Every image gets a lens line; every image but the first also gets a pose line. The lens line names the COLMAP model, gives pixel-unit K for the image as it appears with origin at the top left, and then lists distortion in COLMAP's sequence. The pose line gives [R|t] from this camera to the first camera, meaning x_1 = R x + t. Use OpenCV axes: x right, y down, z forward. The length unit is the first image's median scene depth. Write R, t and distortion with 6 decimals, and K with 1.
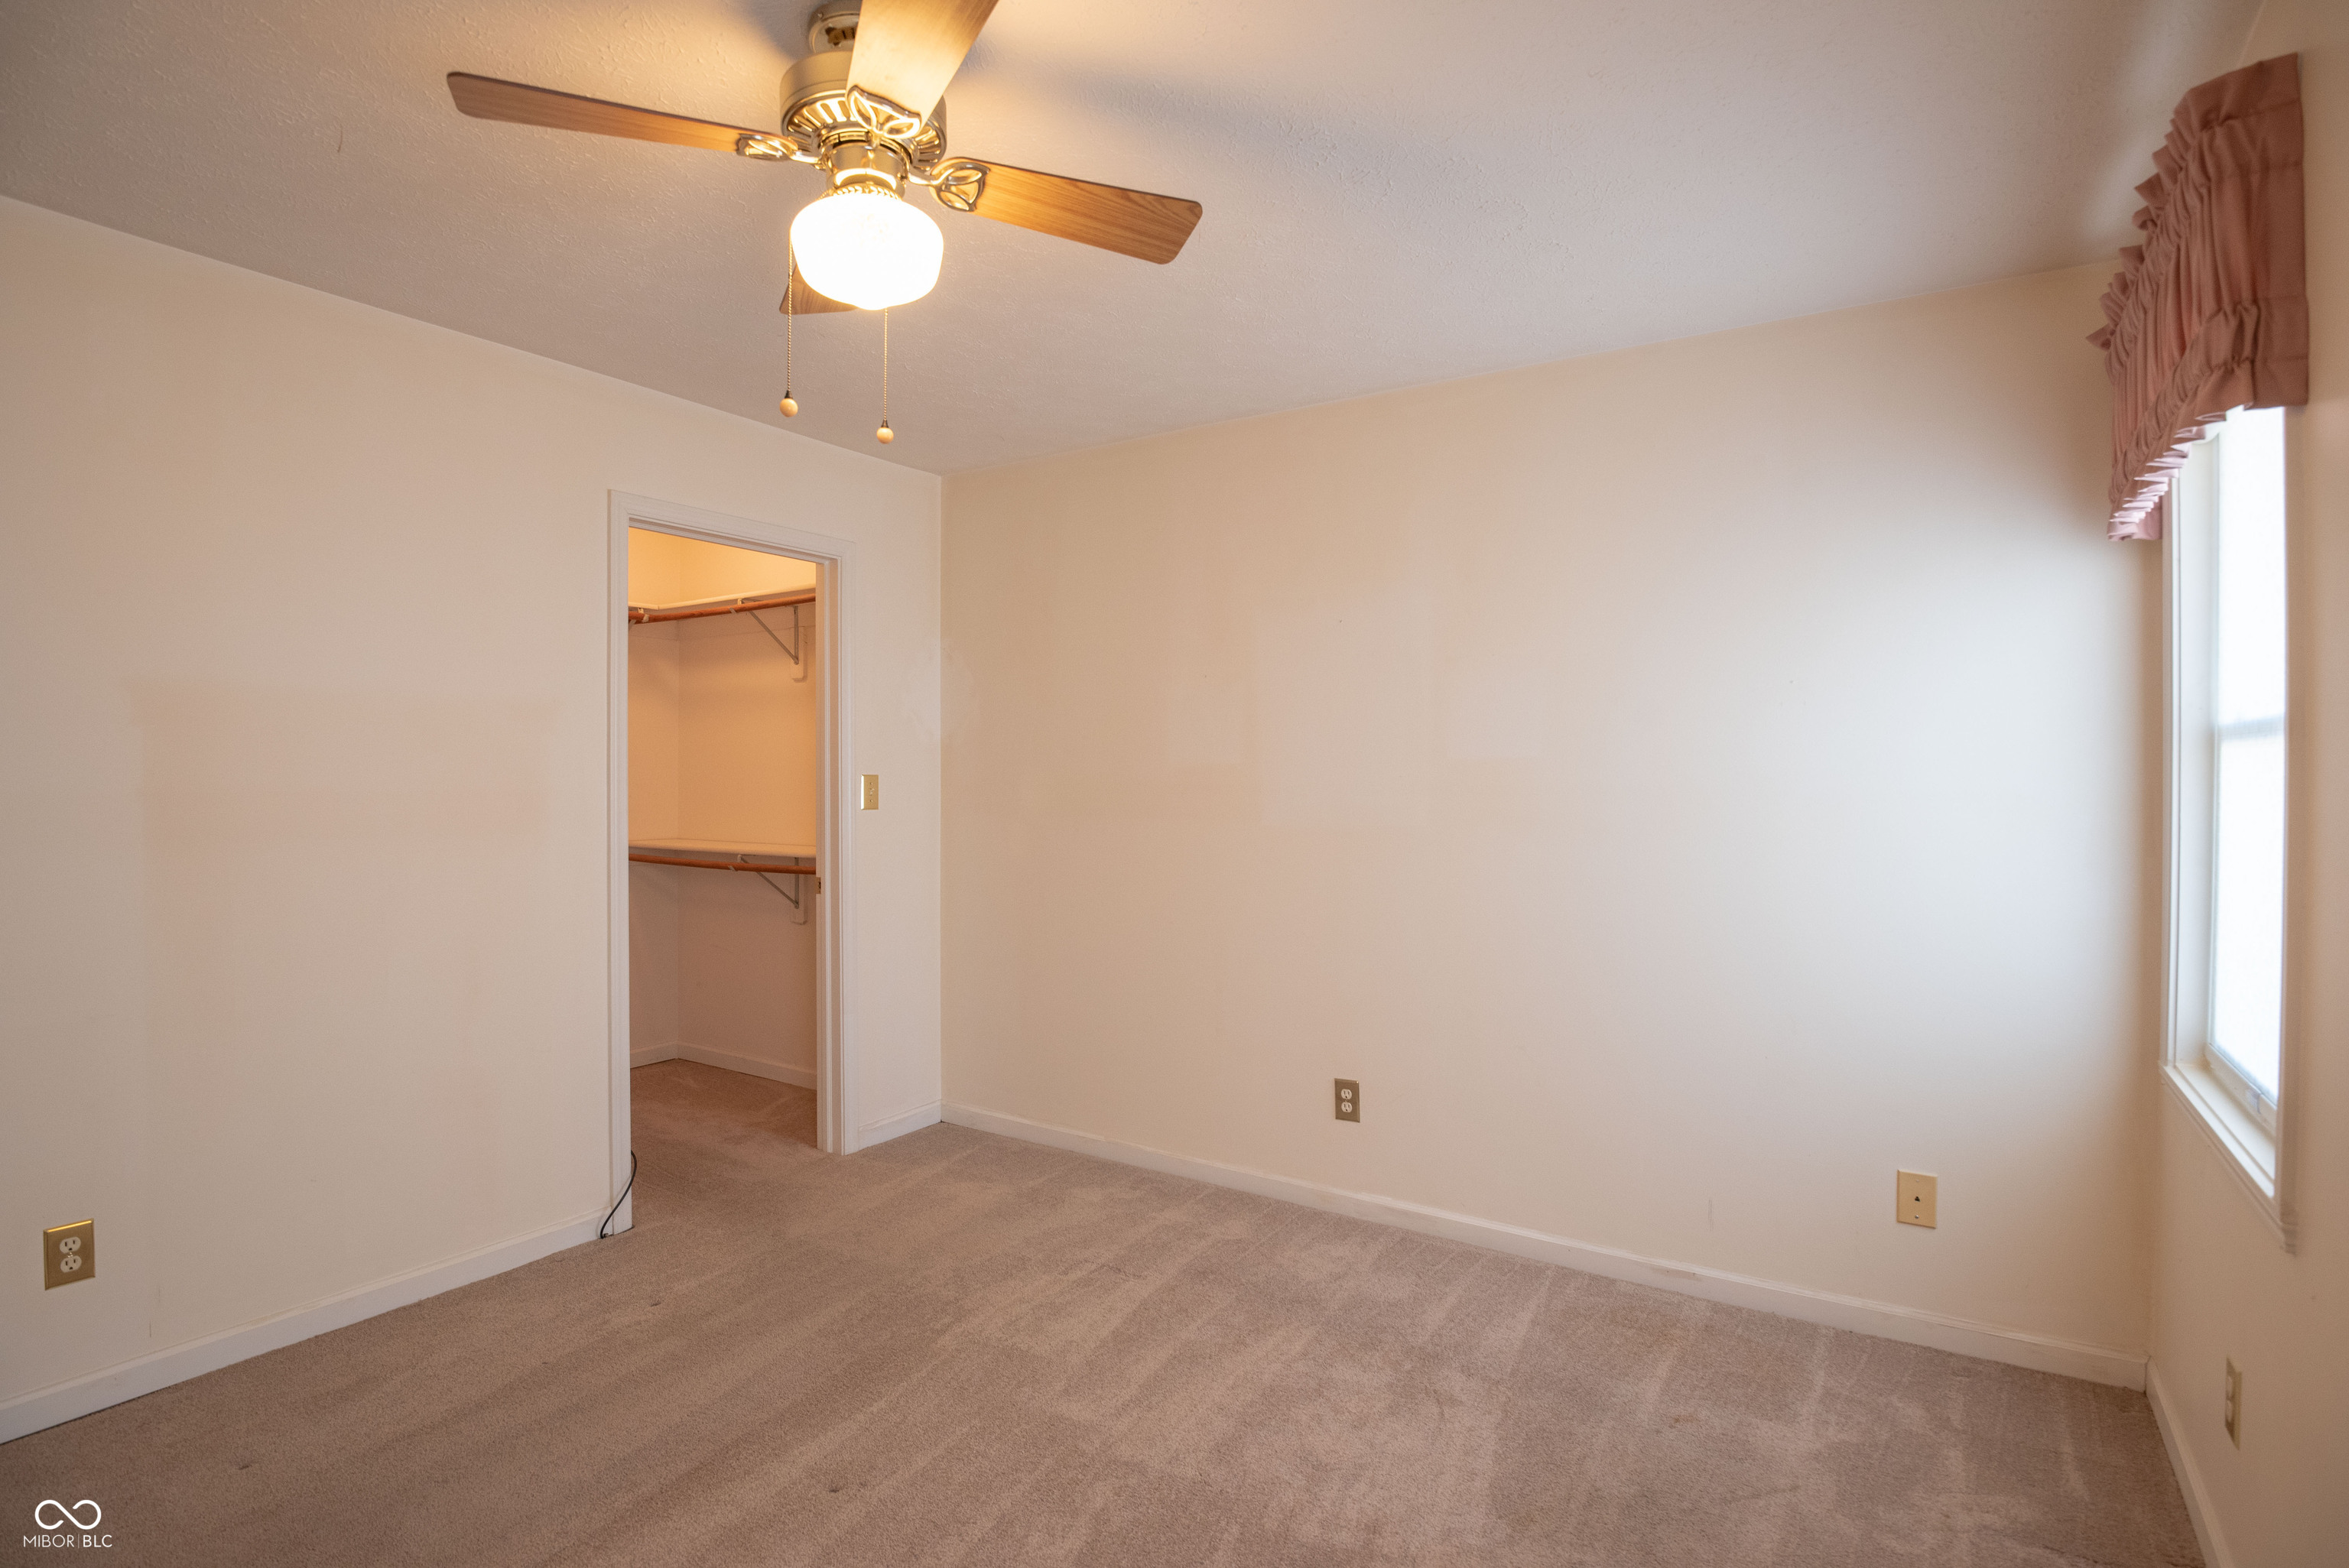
lens RADIAL K [[1146.2, 0, 1183.3], [0, 1146.2, 783.2], [0, 0, 1]] dist [-0.025267, -0.001185]
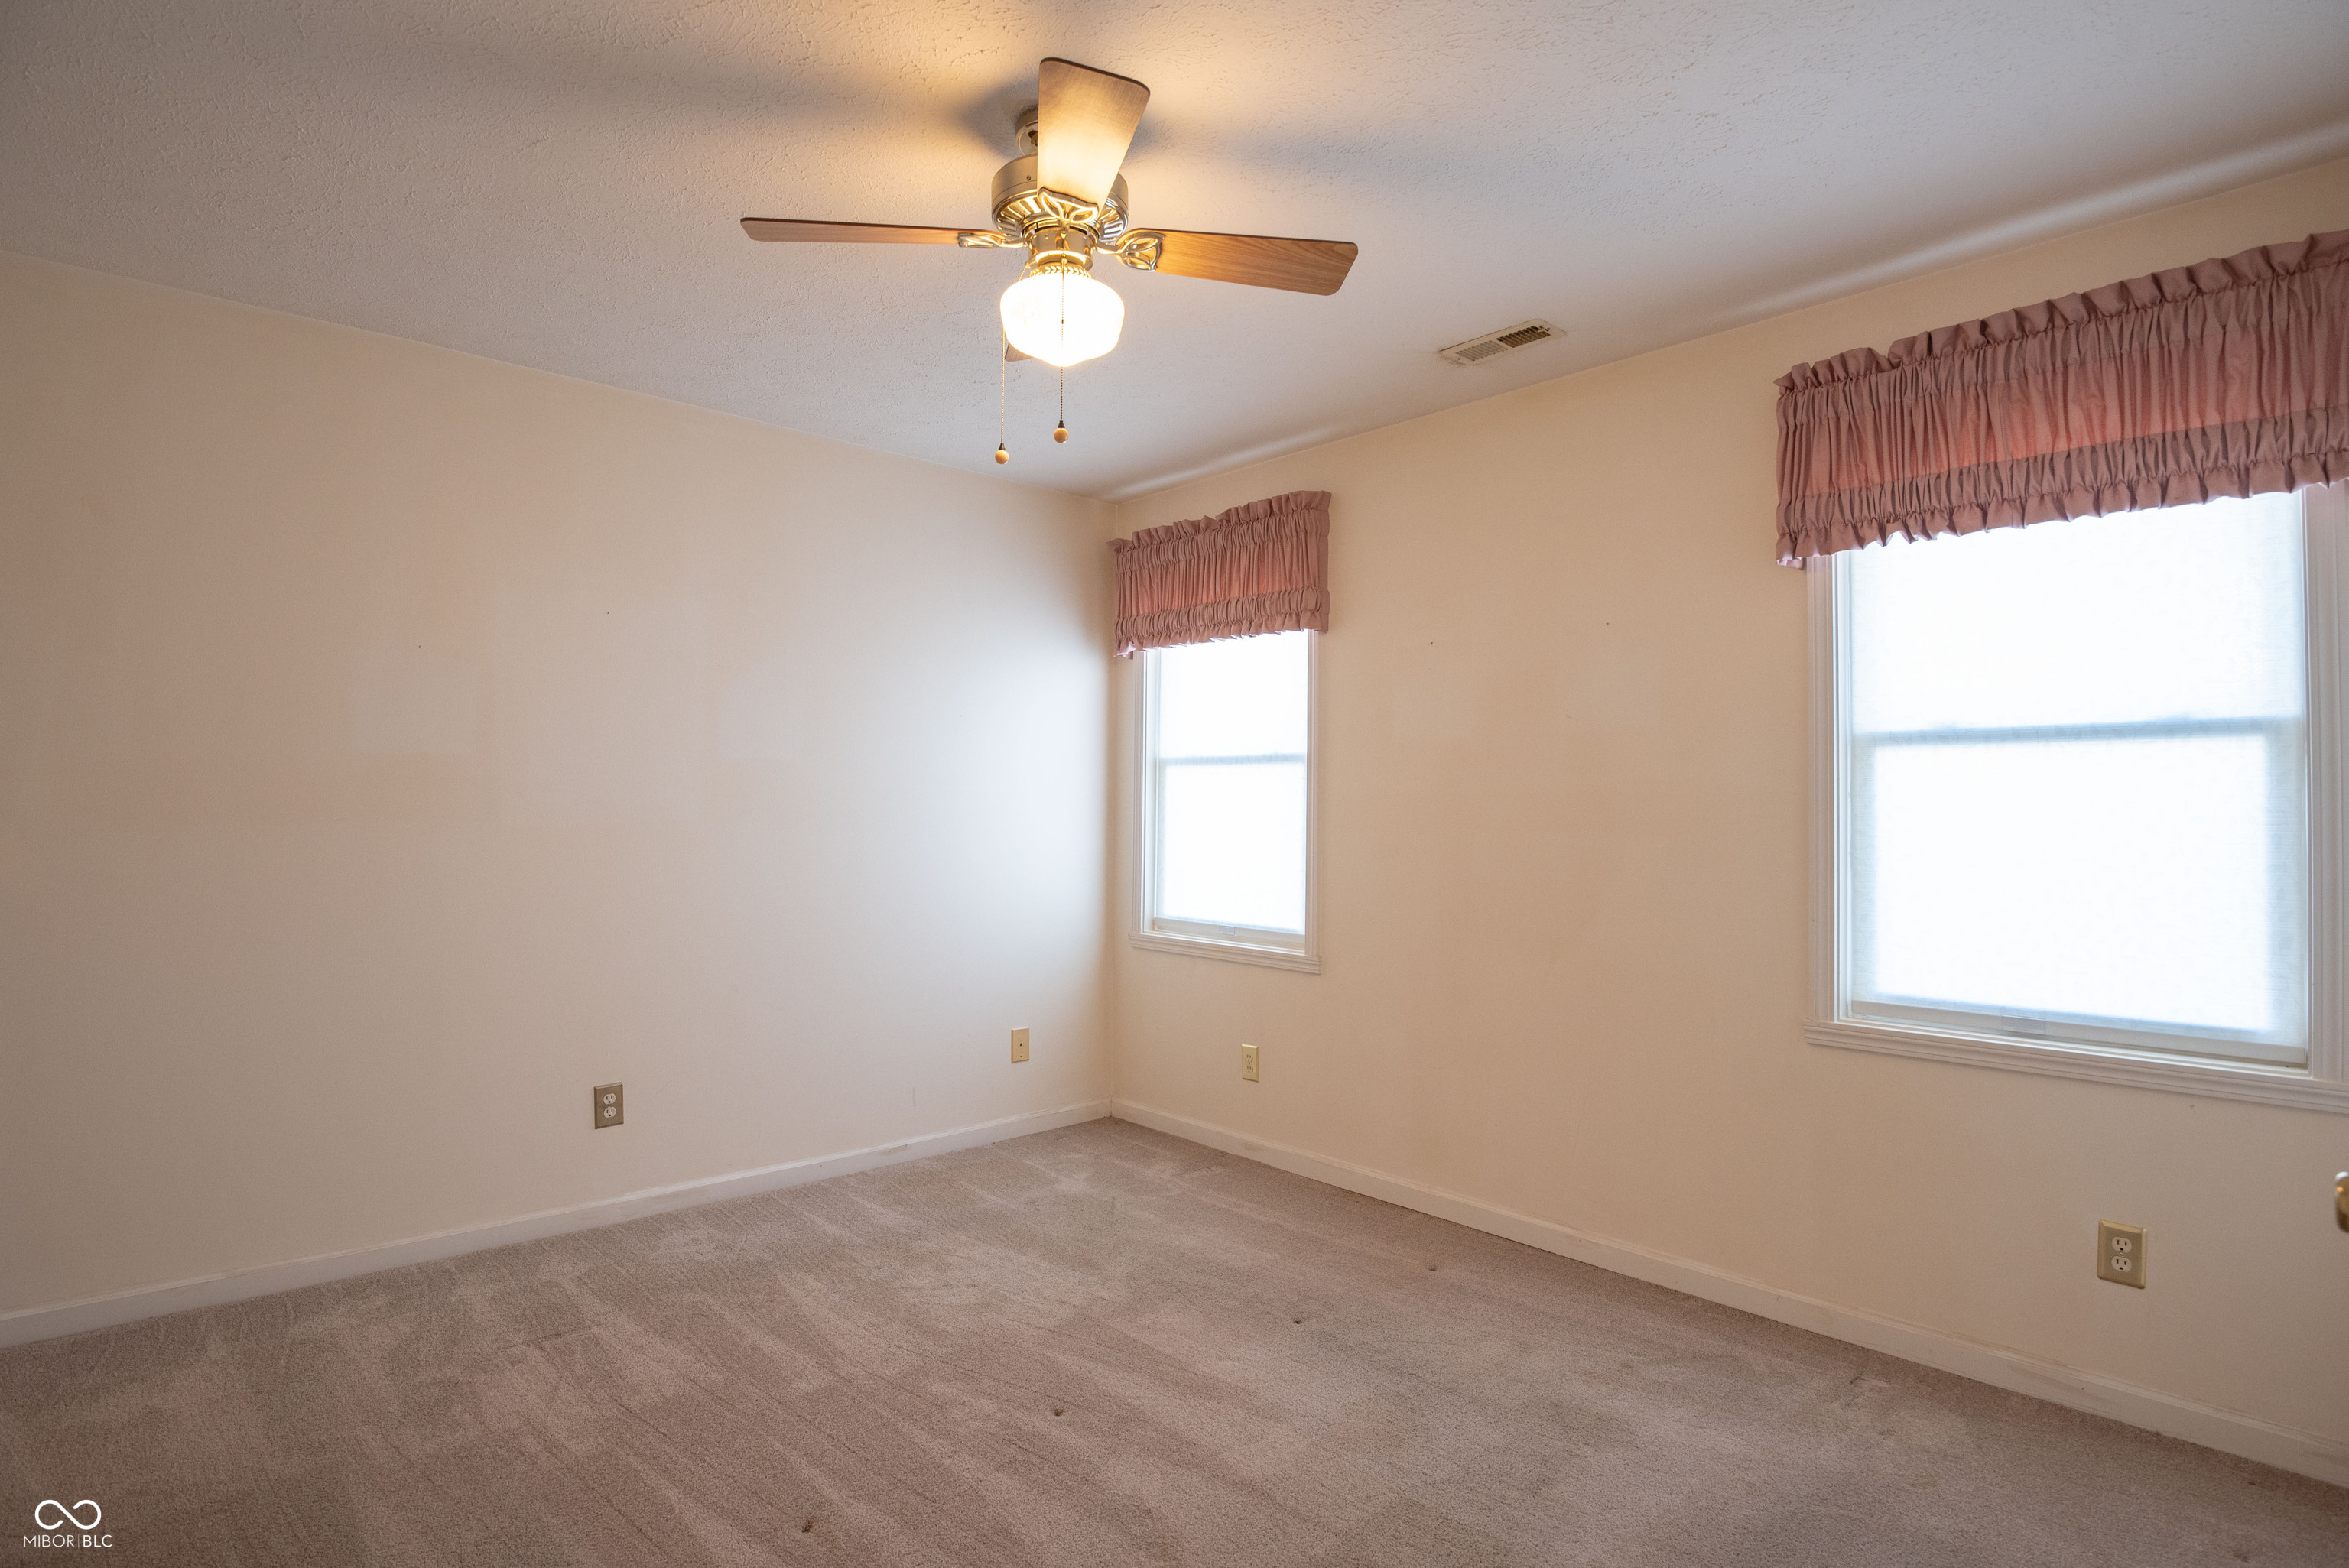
lens RADIAL K [[1146.2, 0, 1183.3], [0, 1146.2, 783.2], [0, 0, 1]] dist [-0.025267, -0.001185]
pose [[0.261644, 0.015563, 0.965039, -0.862294], [-0.000663, 0.999873, -0.015945, 0.021170], [-0.965164, 0.003533, 0.261621, 0.347340]]
